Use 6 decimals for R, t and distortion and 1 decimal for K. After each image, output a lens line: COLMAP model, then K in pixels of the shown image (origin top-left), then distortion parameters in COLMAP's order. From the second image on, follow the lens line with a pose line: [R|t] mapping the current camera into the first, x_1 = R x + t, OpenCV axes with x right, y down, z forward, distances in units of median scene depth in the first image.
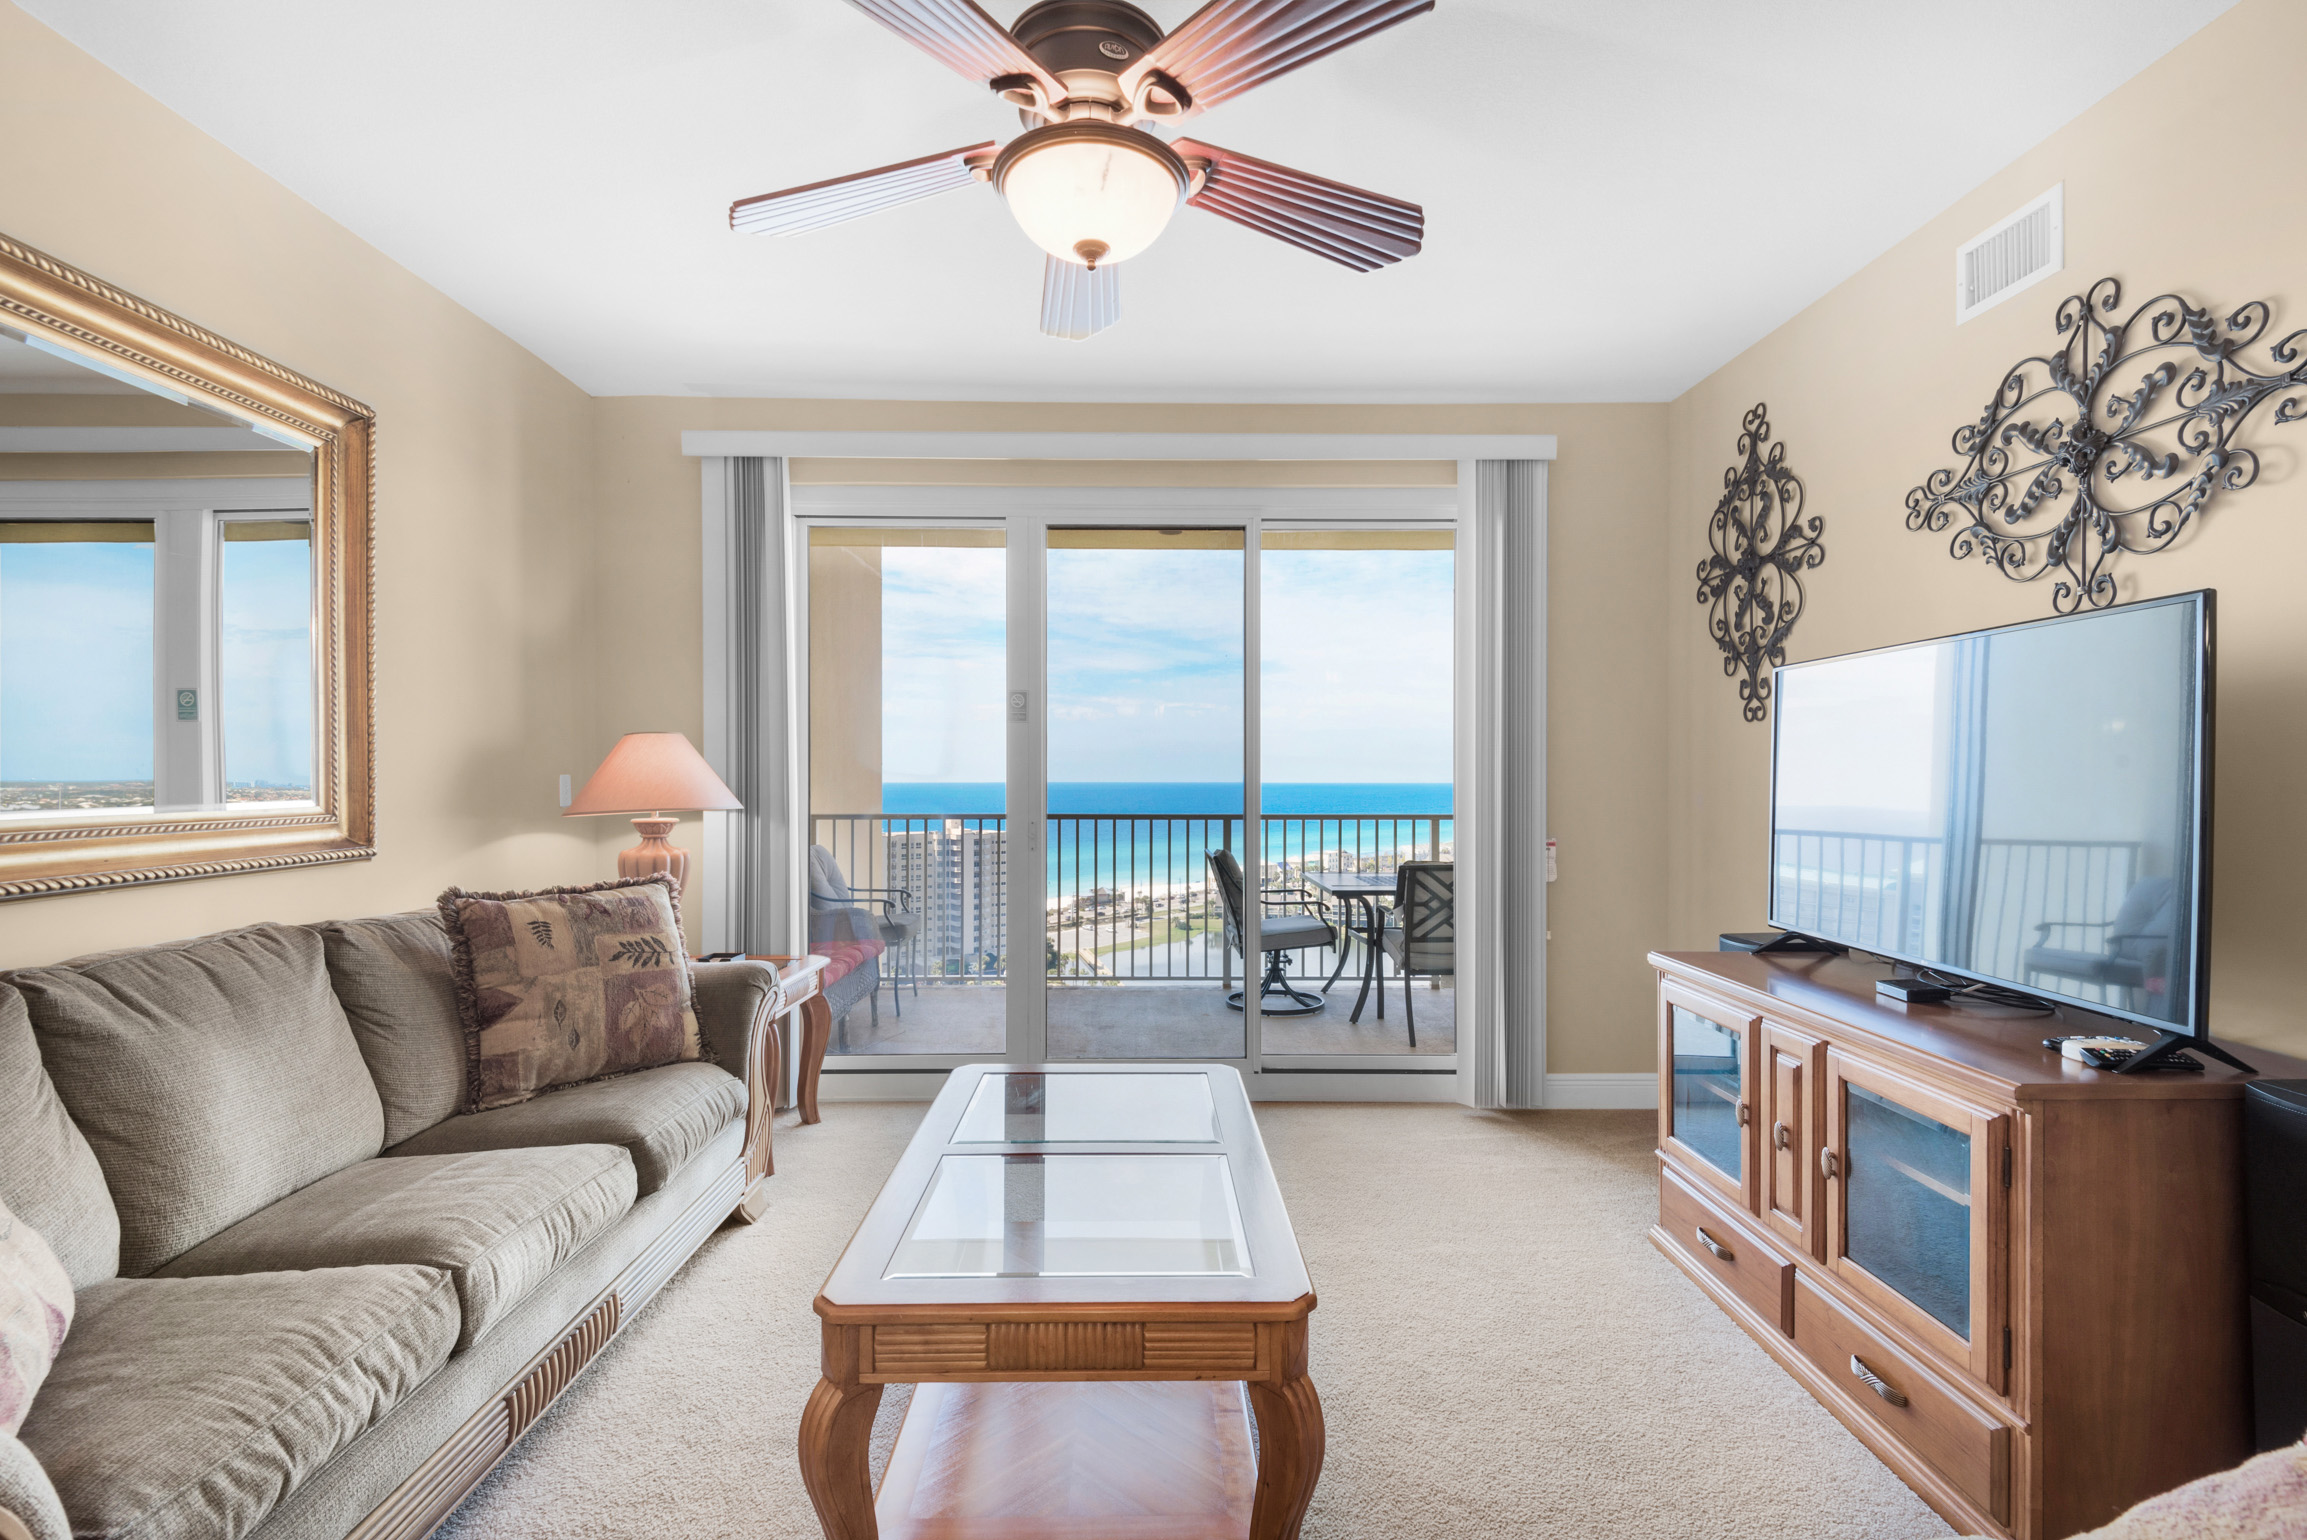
lens RADIAL K [[1047.1, 0, 1153.5], [0, 1047.1, 770.0], [0, 0, 1]] dist [0.024135, -0.014116]
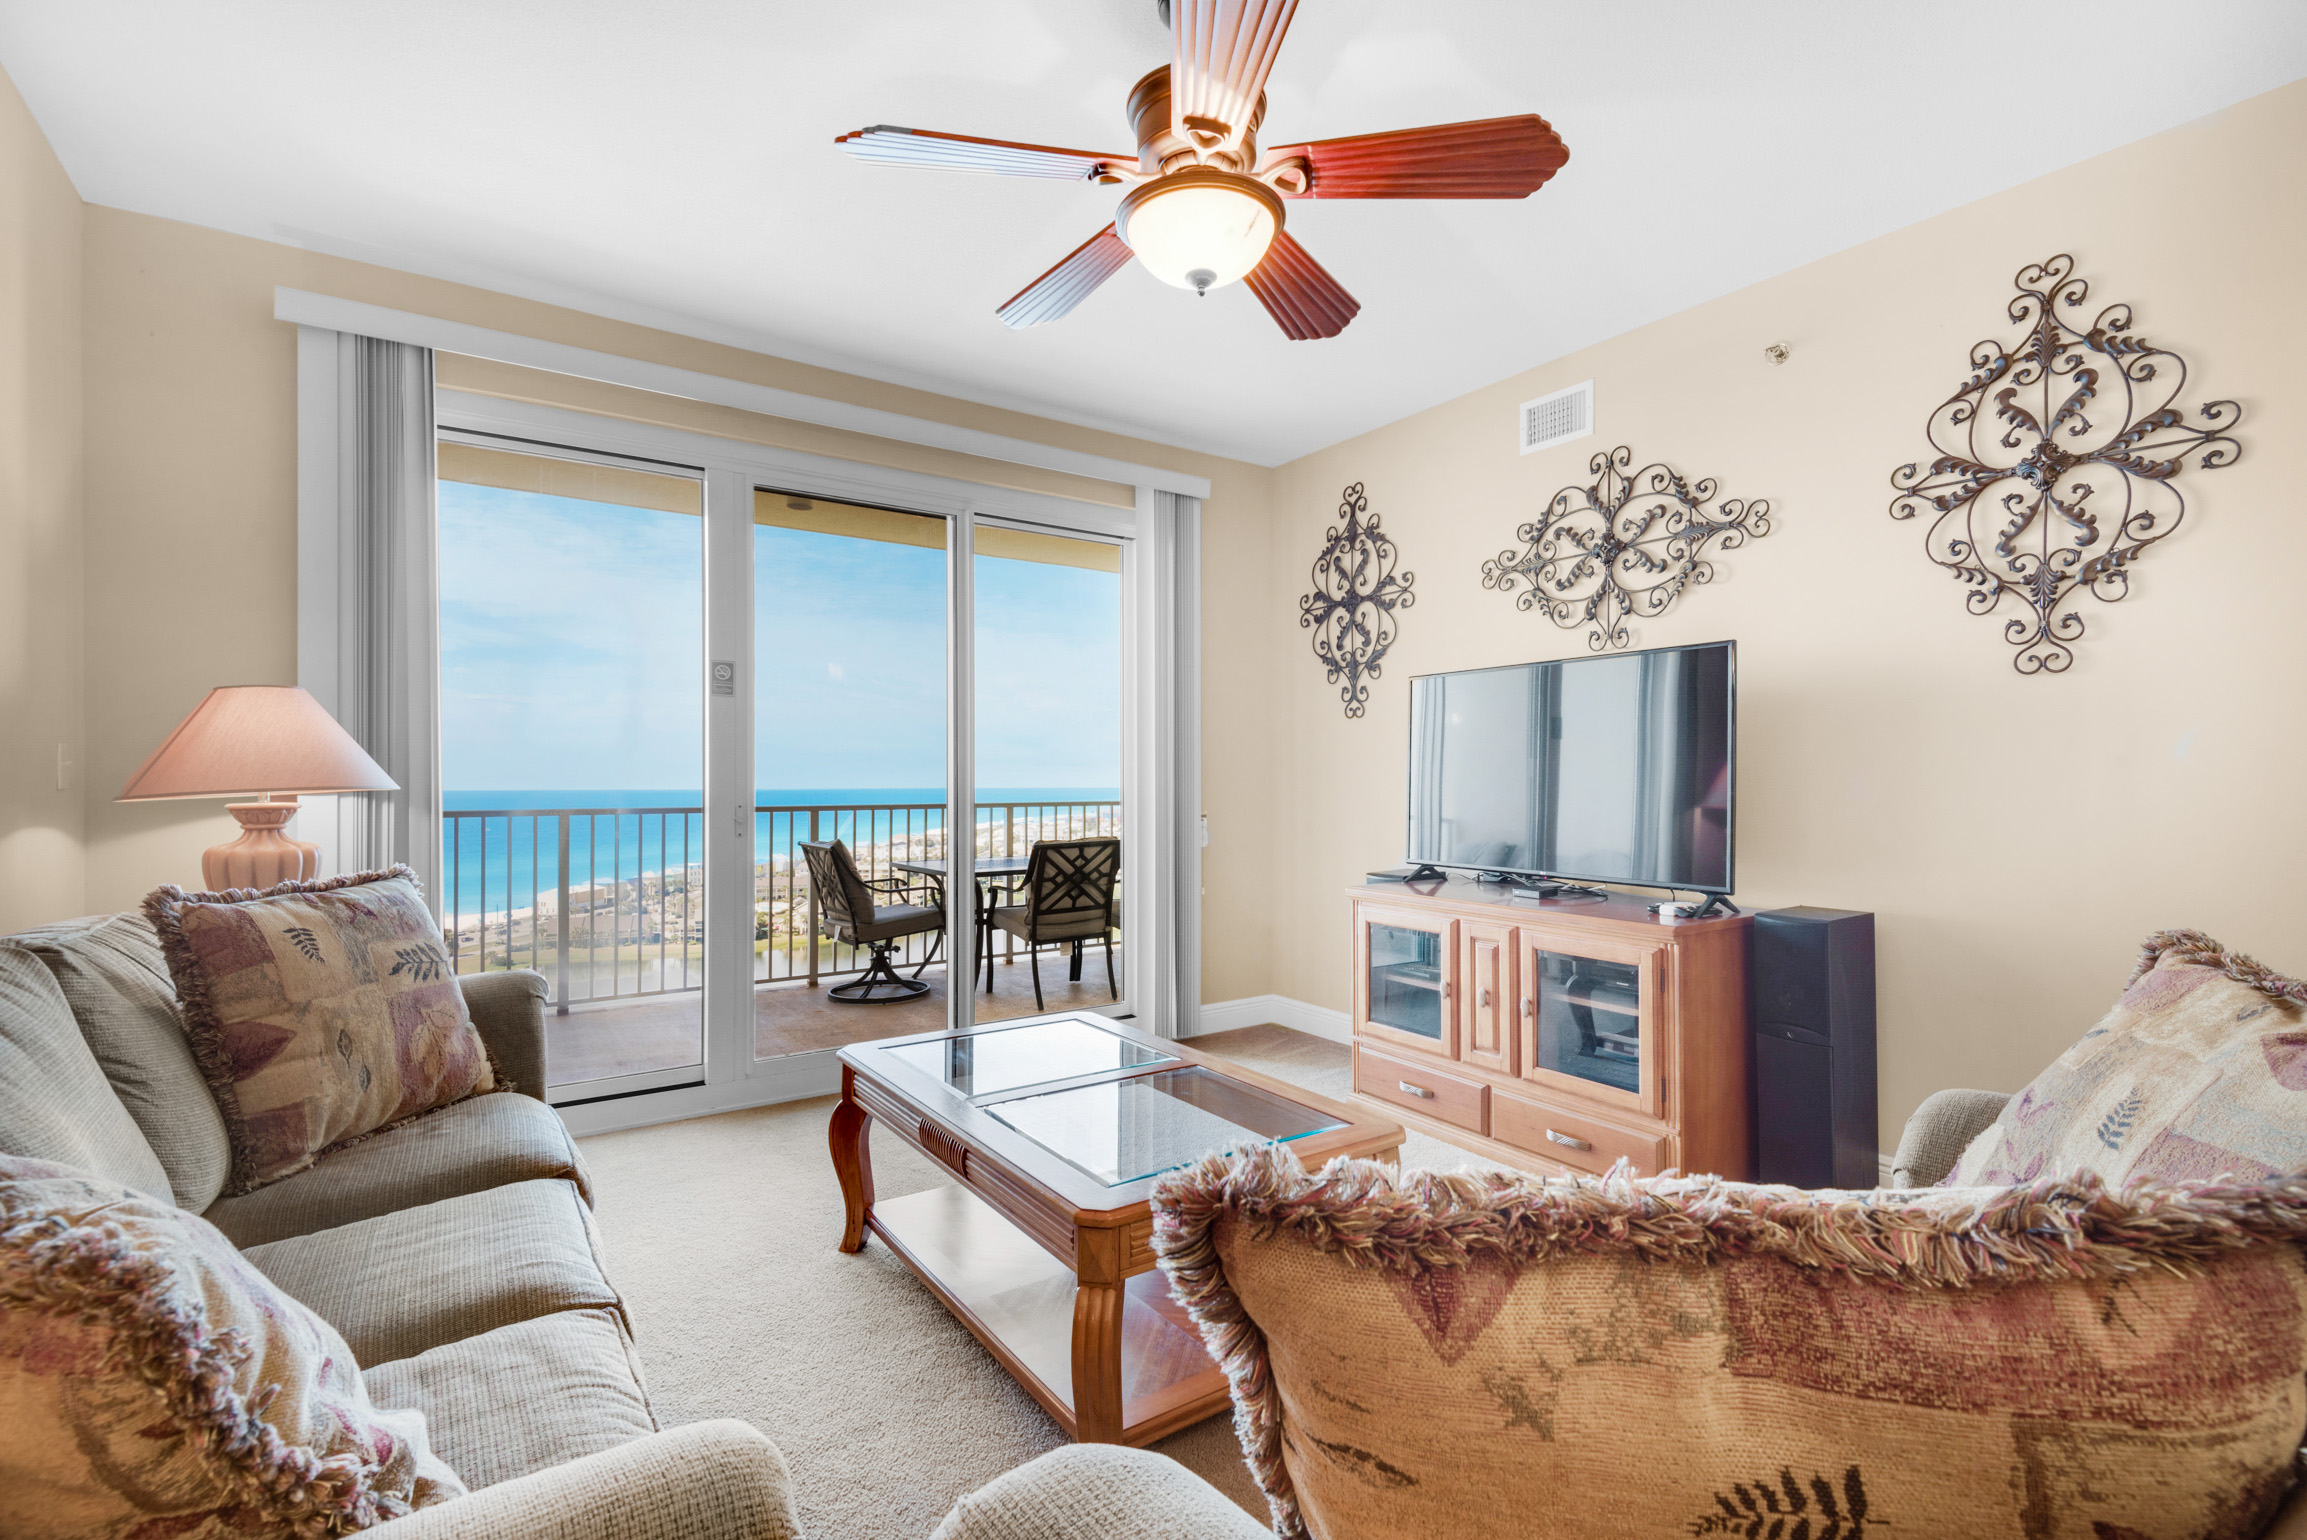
lens RADIAL K [[1045.2, 0, 1153.5], [0, 1045.2, 770.0], [0, 0, 1]] dist [0.039594, -0.025156]
pose [[0.830039, 0.003937, 0.557691, -0.486980], [0.000028, 0.999975, -0.007101, 0.036948], [-0.557705, 0.005909, 0.830018, 0.044905]]
